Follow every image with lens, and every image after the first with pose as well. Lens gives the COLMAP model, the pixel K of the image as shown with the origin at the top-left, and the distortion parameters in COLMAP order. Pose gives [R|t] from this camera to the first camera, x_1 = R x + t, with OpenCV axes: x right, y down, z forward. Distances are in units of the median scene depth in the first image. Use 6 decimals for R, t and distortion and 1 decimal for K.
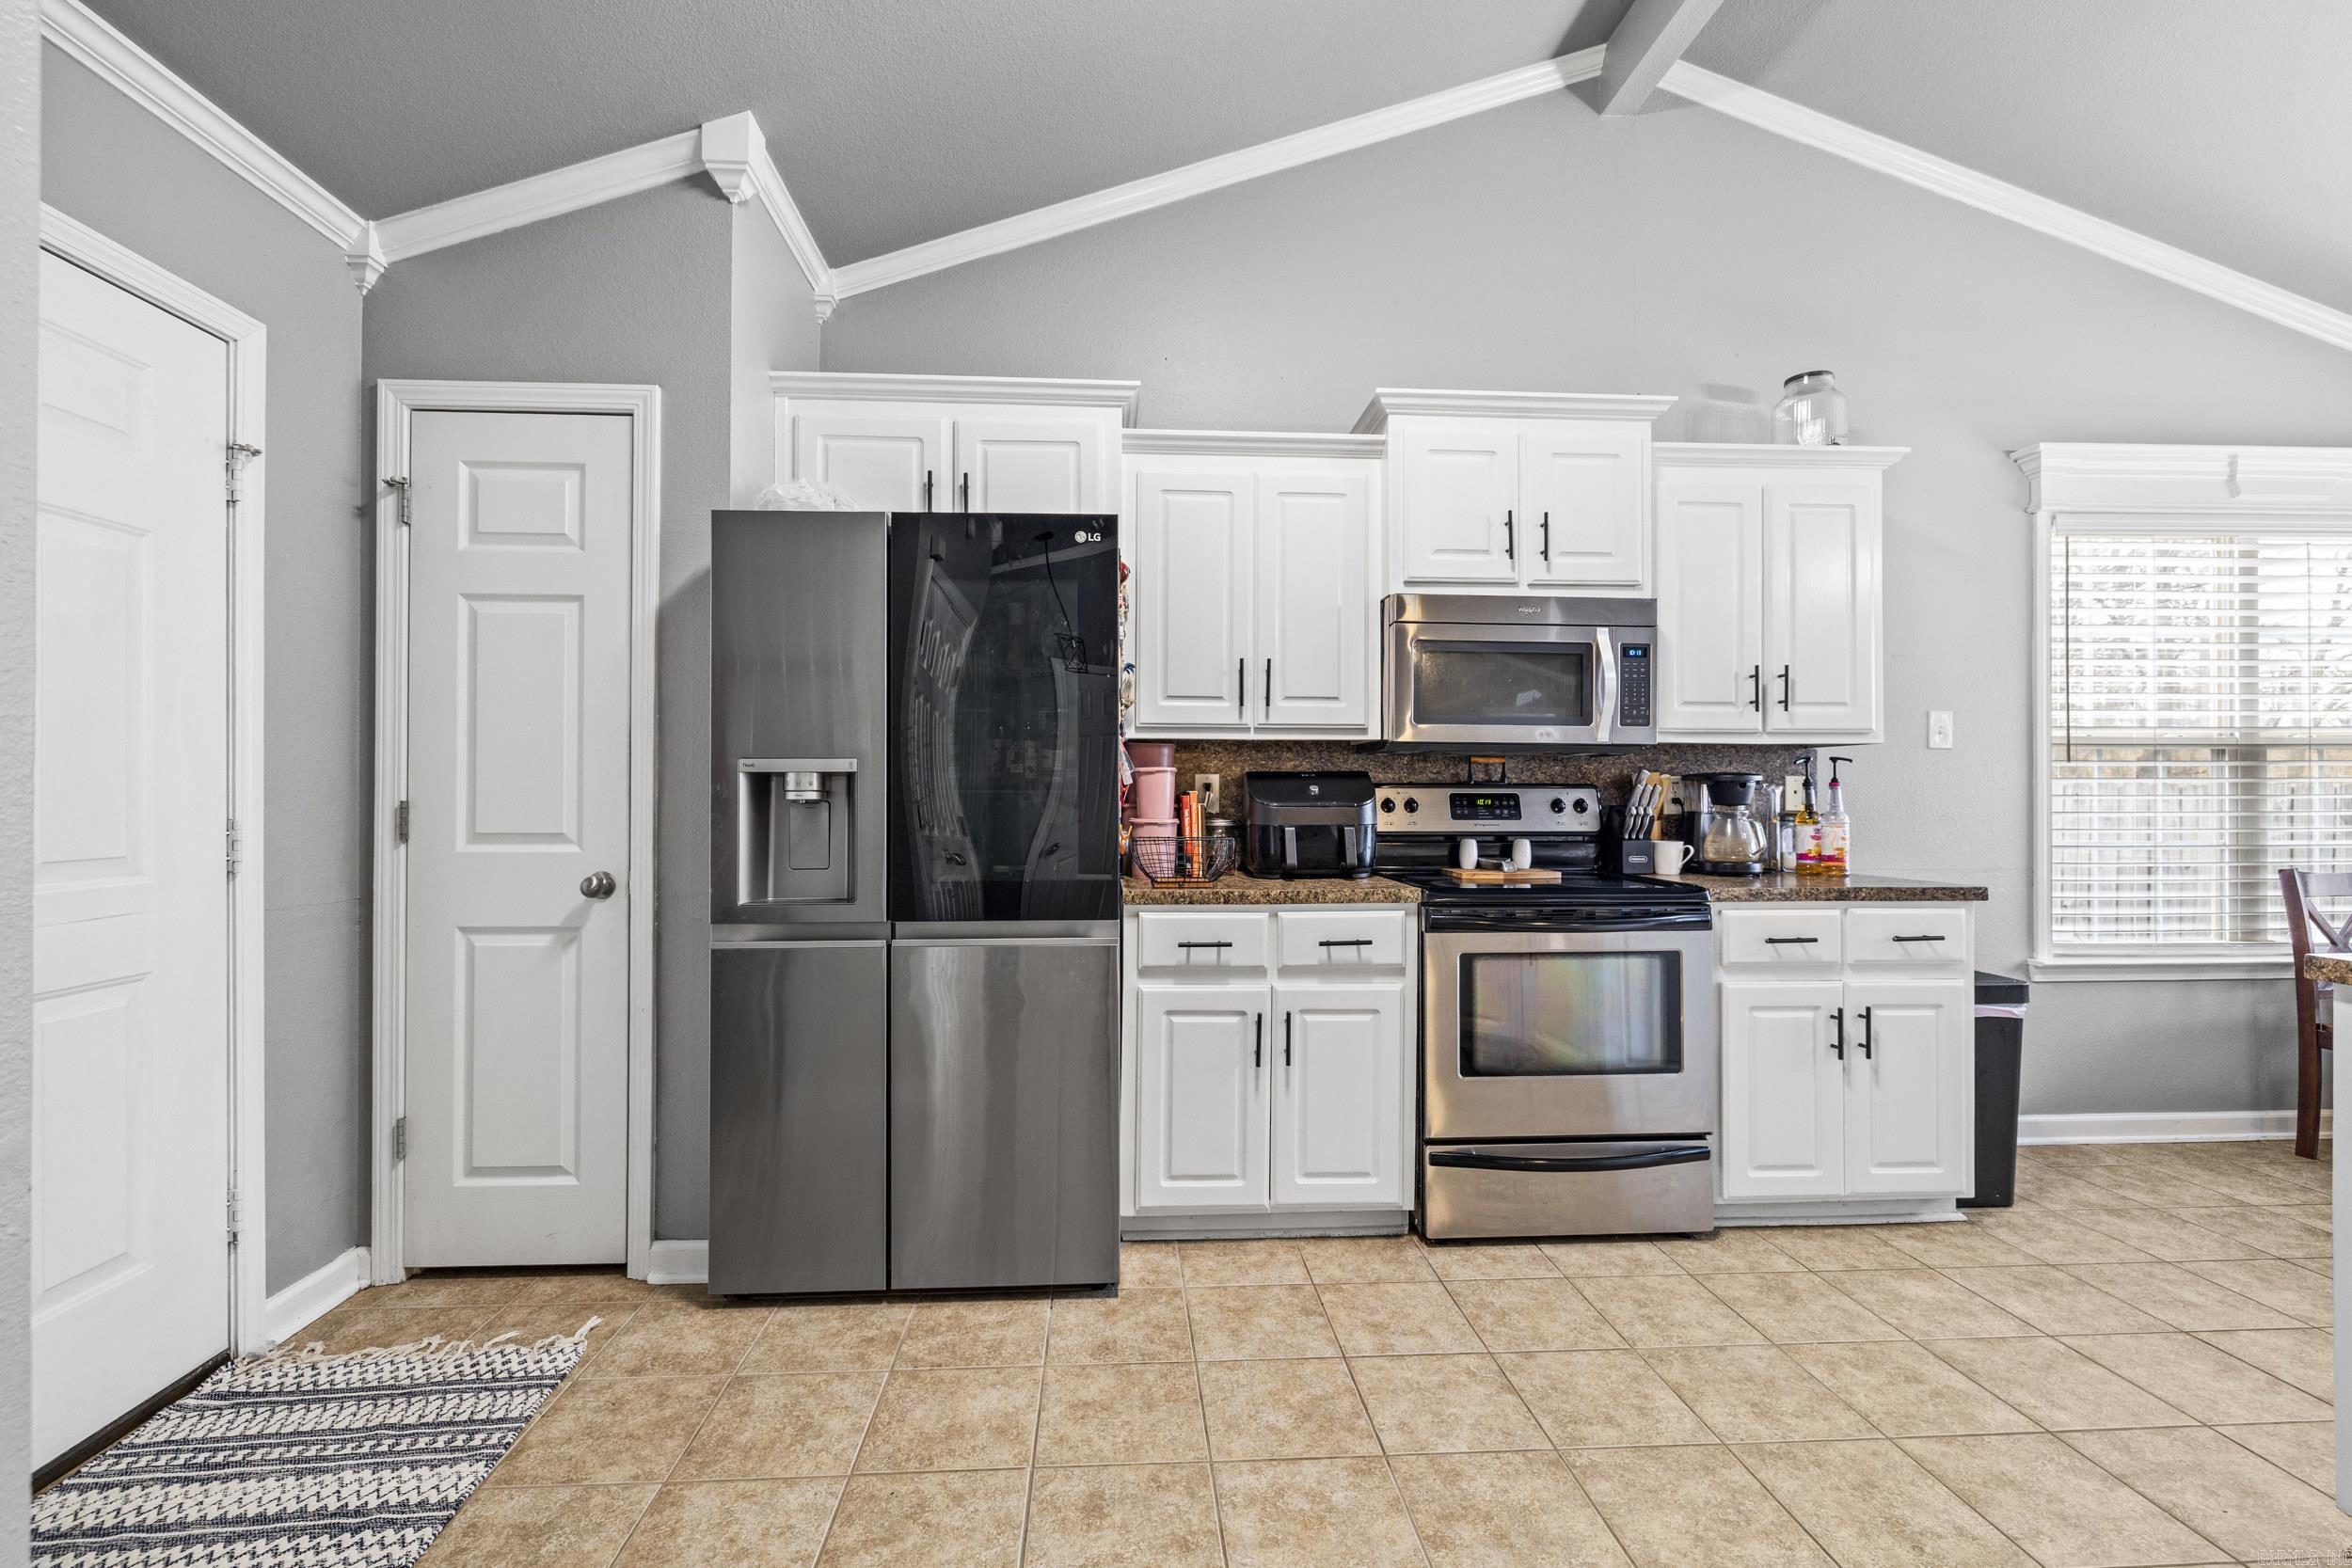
lens RADIAL K [[995.2, 0, 1164.7], [0, 995.2, 785.1], [0, 0, 1]] dist [-0.002879, 0.000608]
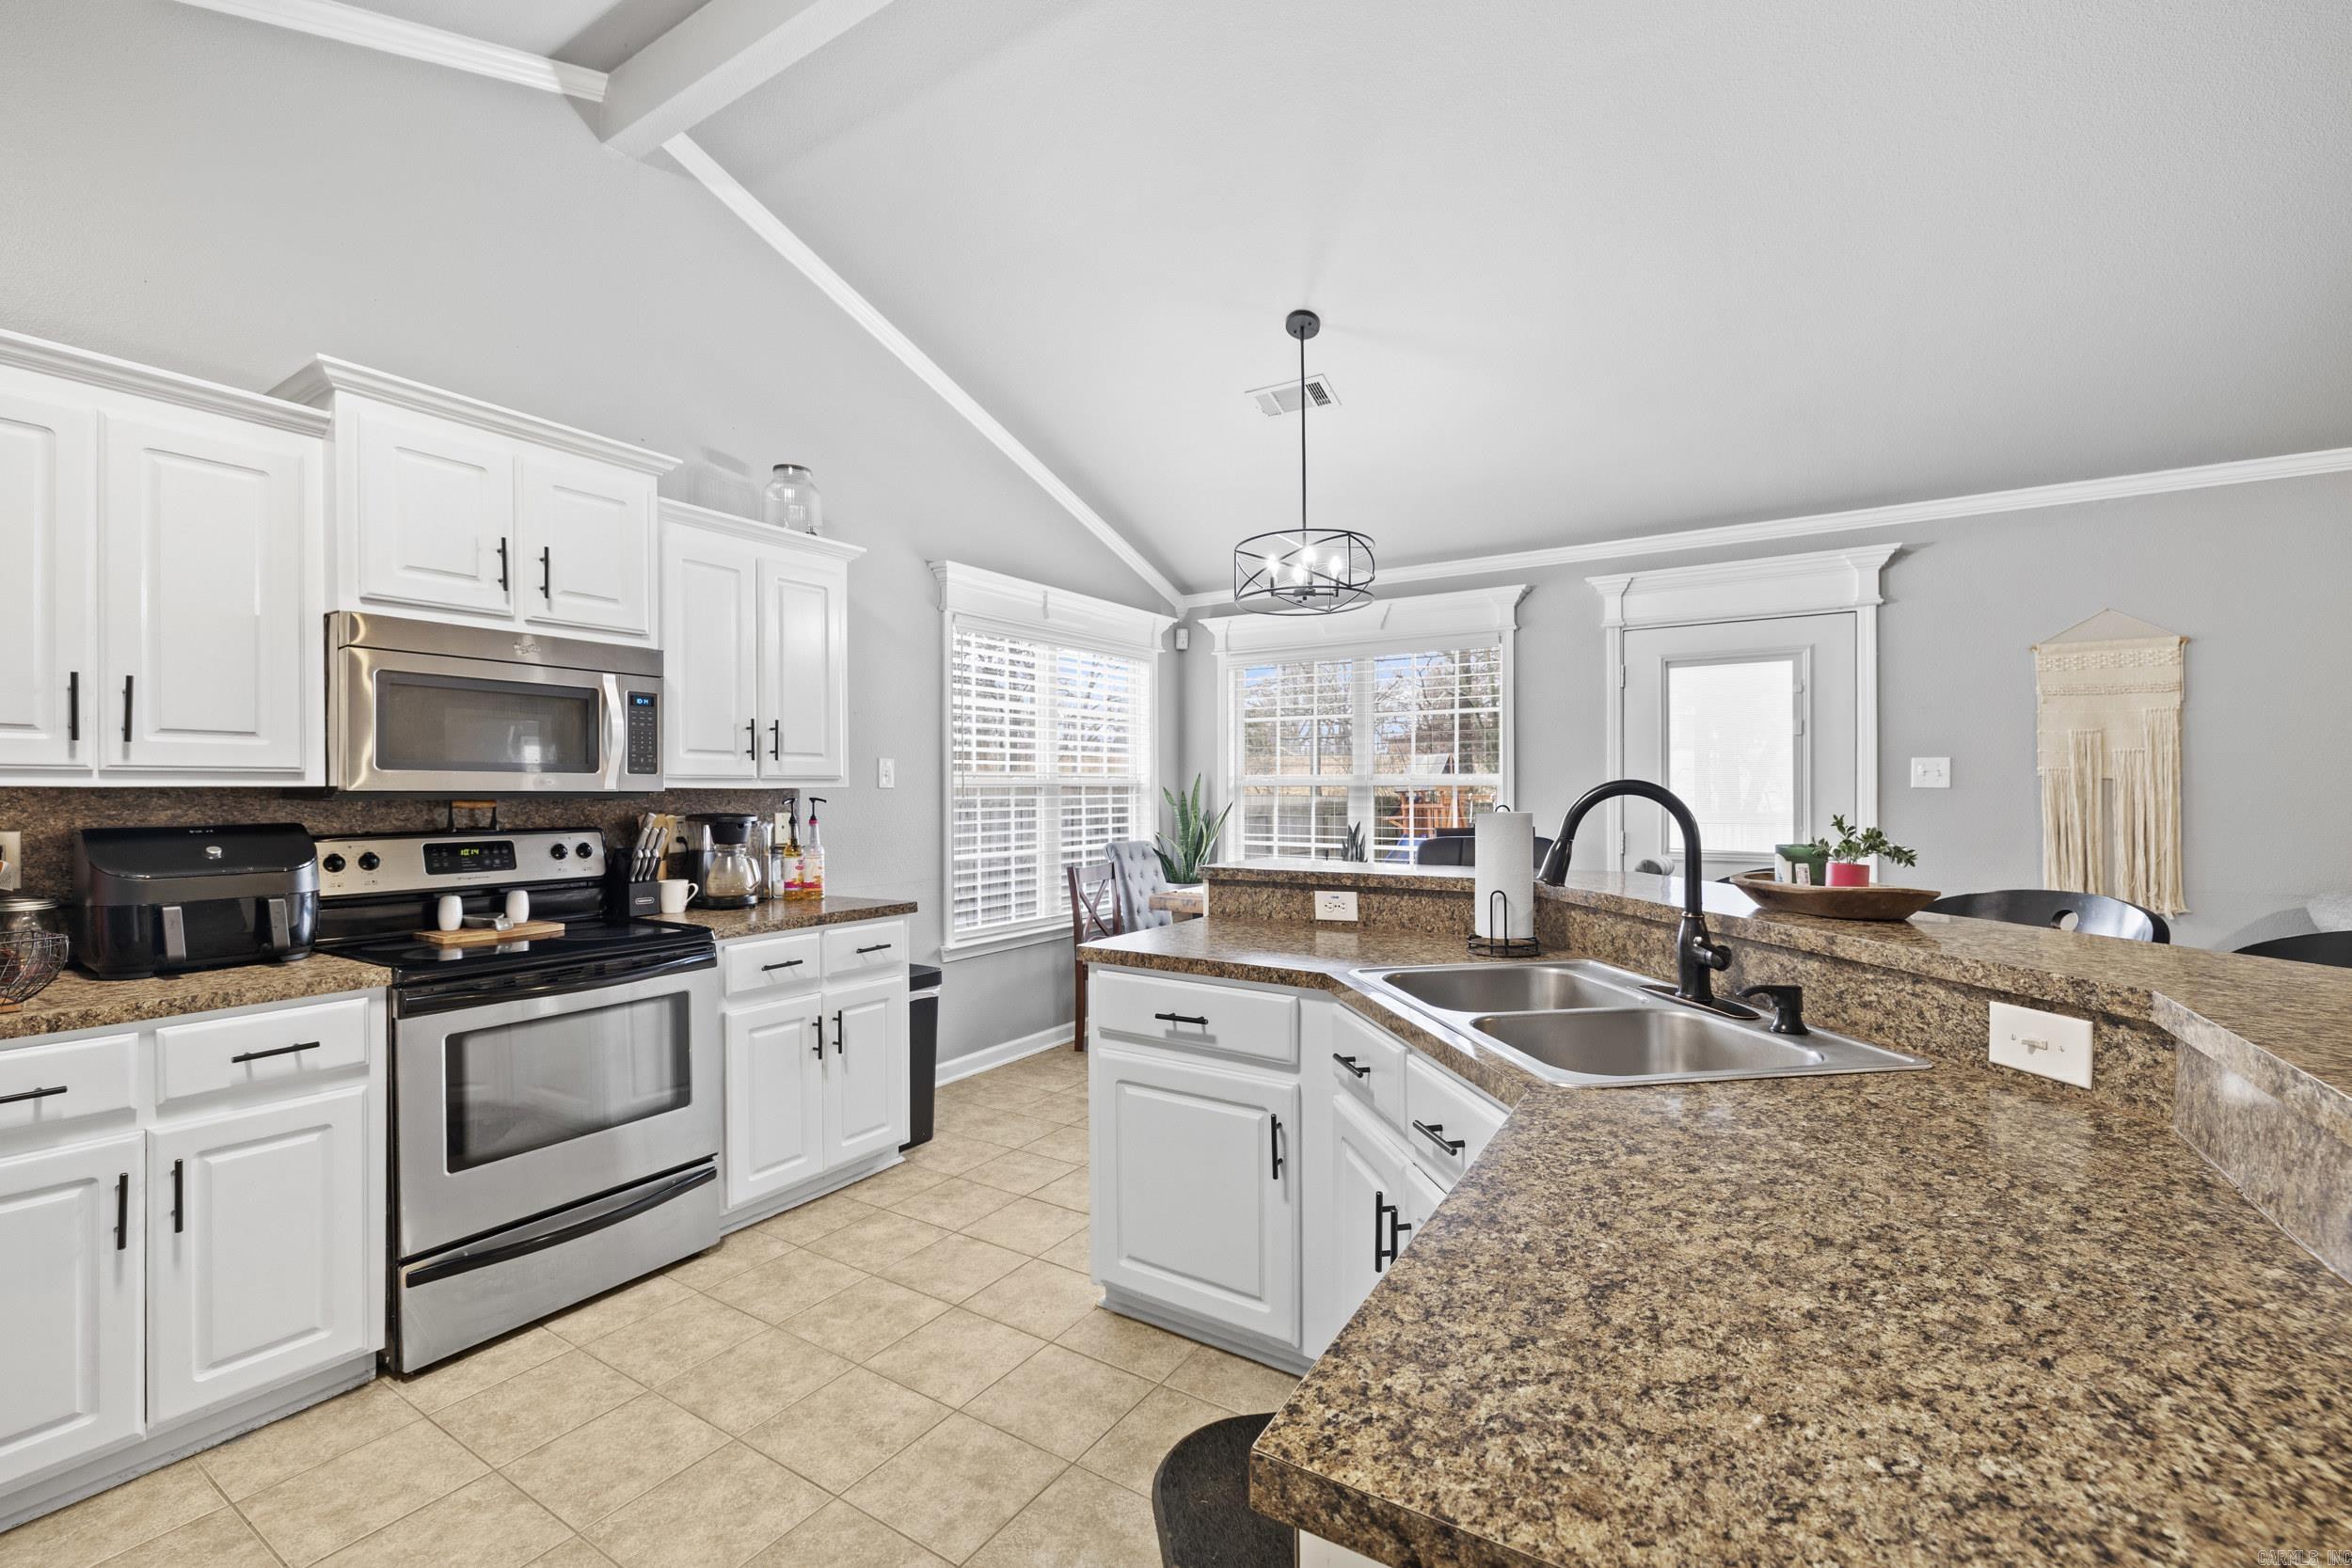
lens RADIAL K [[995.2, 0, 1161.7], [0, 995.2, 793.8], [0, 0, 1]] dist [-0.002879, 0.000608]
pose [[0.592194, -0.007000, 0.805765, -0.033522], [0.000284, 0.999964, 0.008479, -0.048120], [-0.805795, -0.004792, 0.592175, -0.031999]]
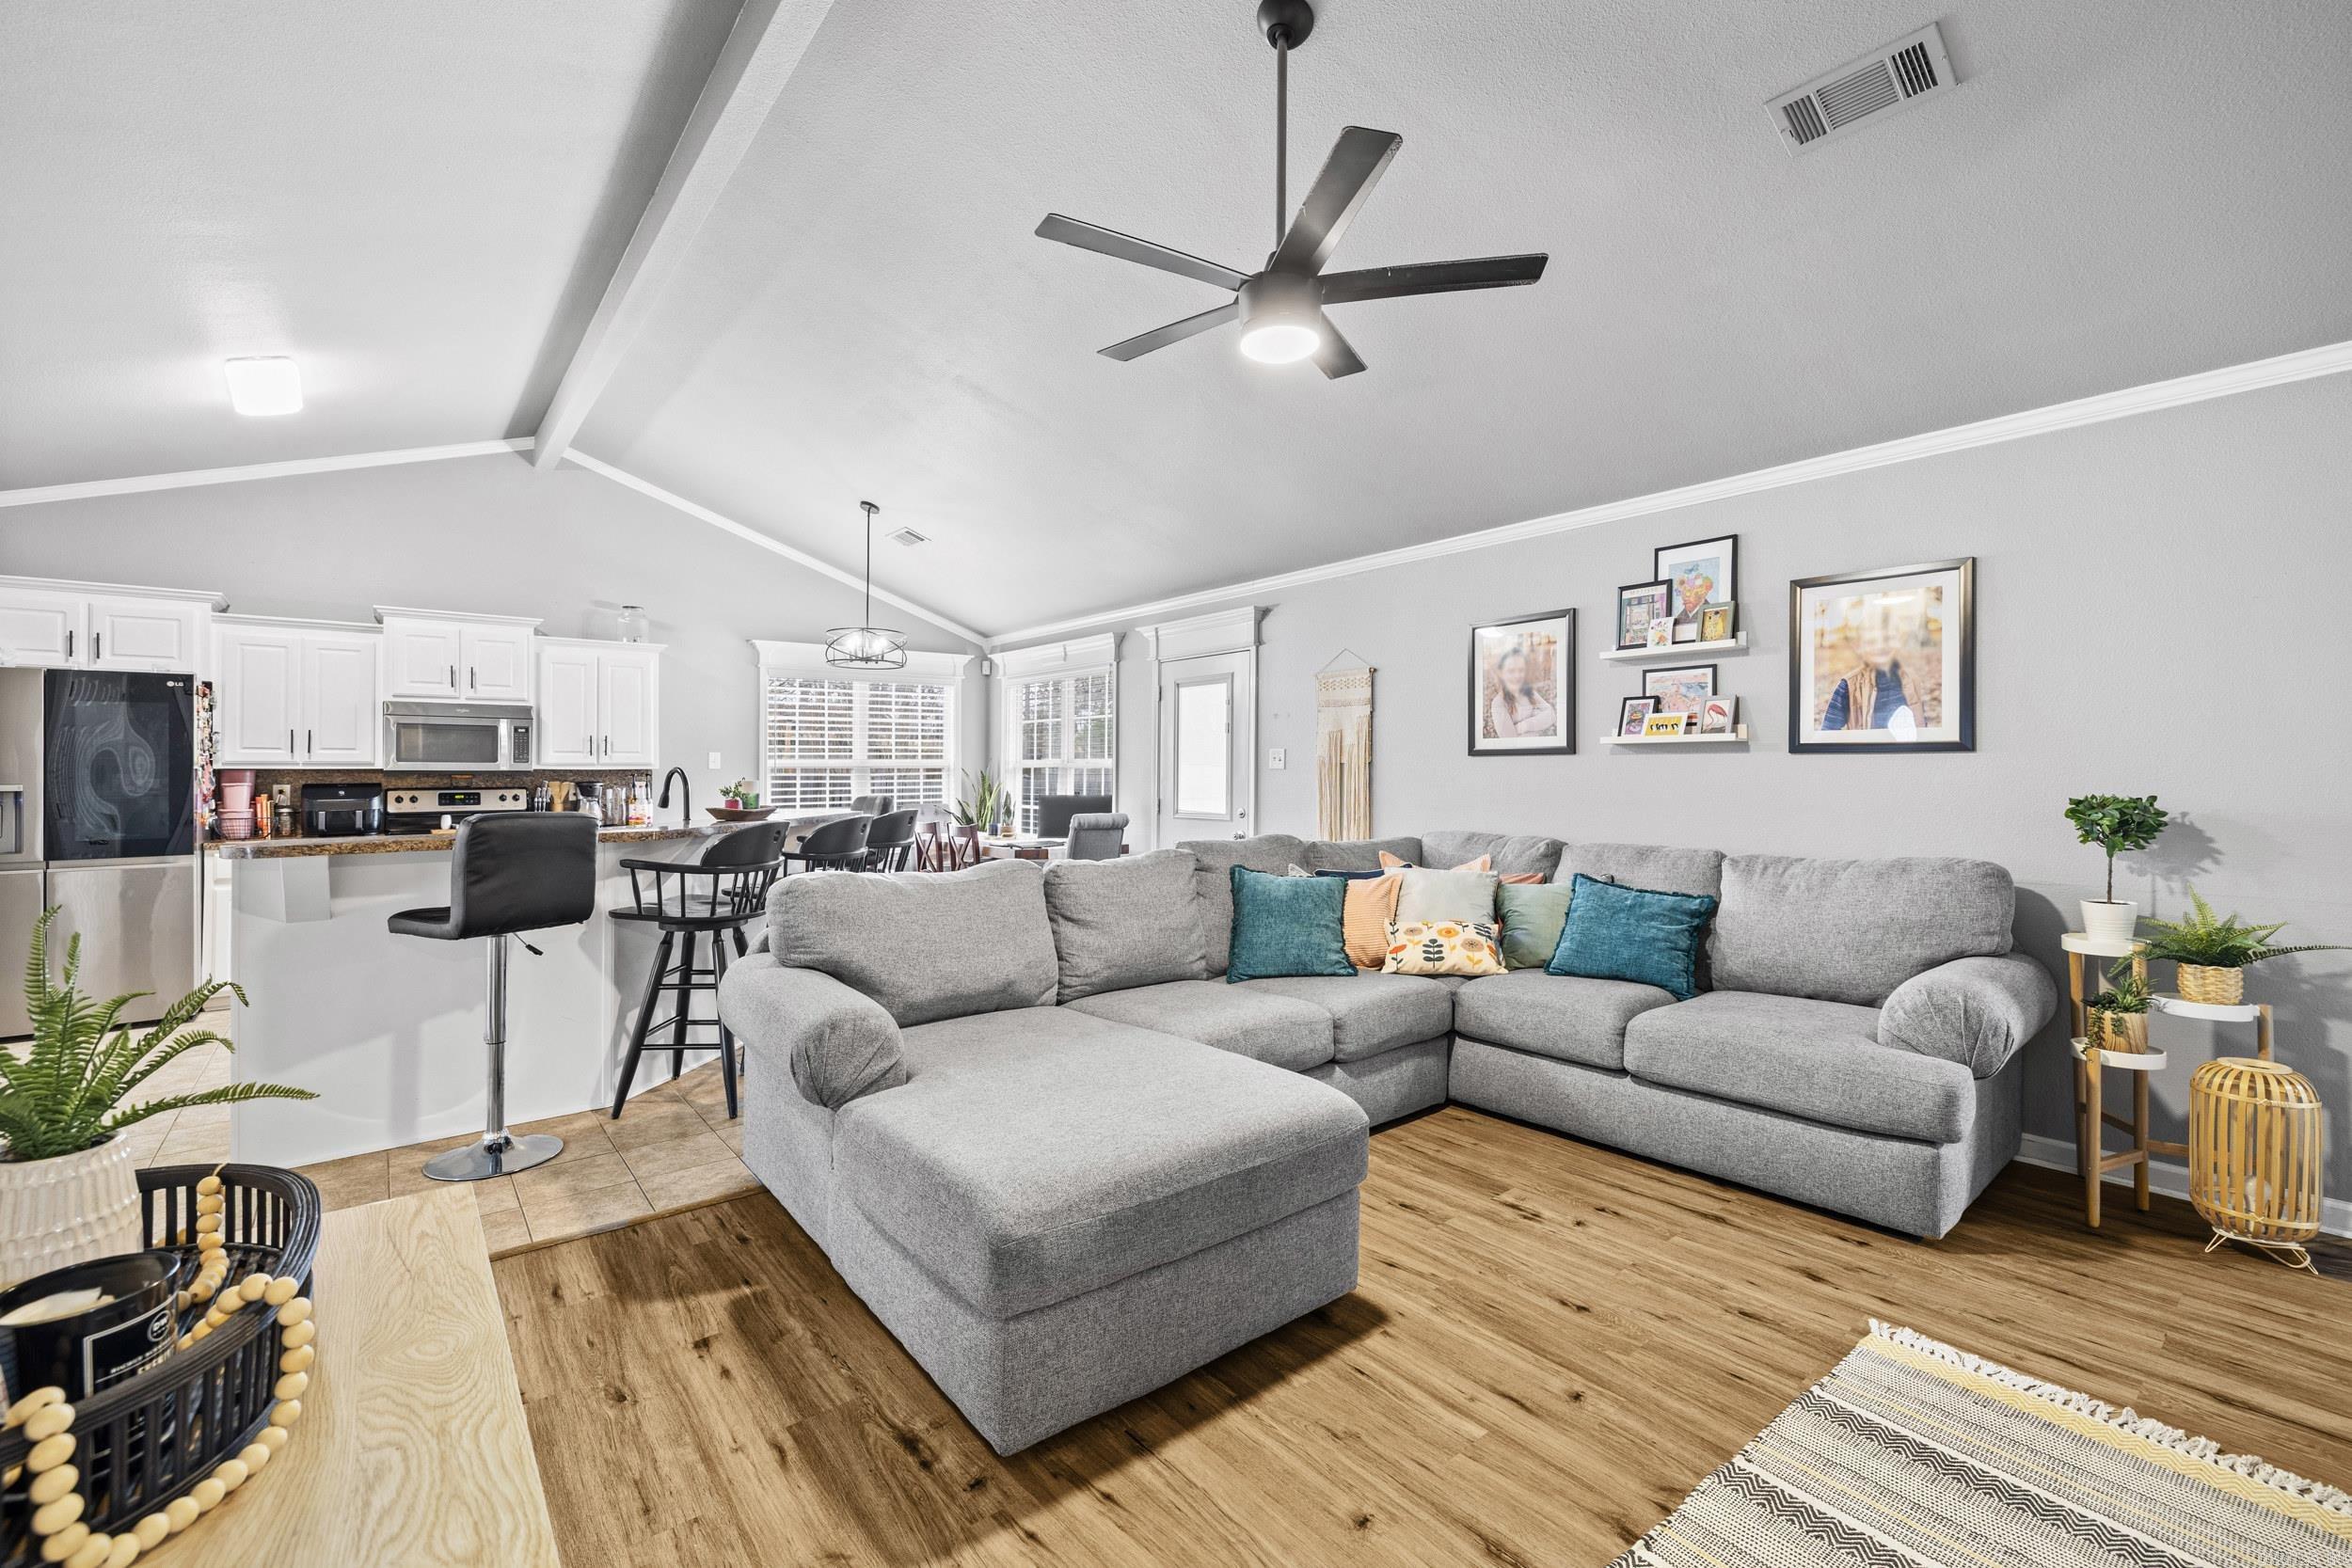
lens RADIAL K [[995.2, 0, 1166.5], [0, 995.2, 768.8], [0, 0, 1]] dist [-0.002879, 0.000608]
pose [[0.817948, -0.002375, 0.575287, 0.378730], [0.000221, 0.999993, 0.003813, -0.054860], [-0.575292, -0.002992, 0.817942, -1.727787]]
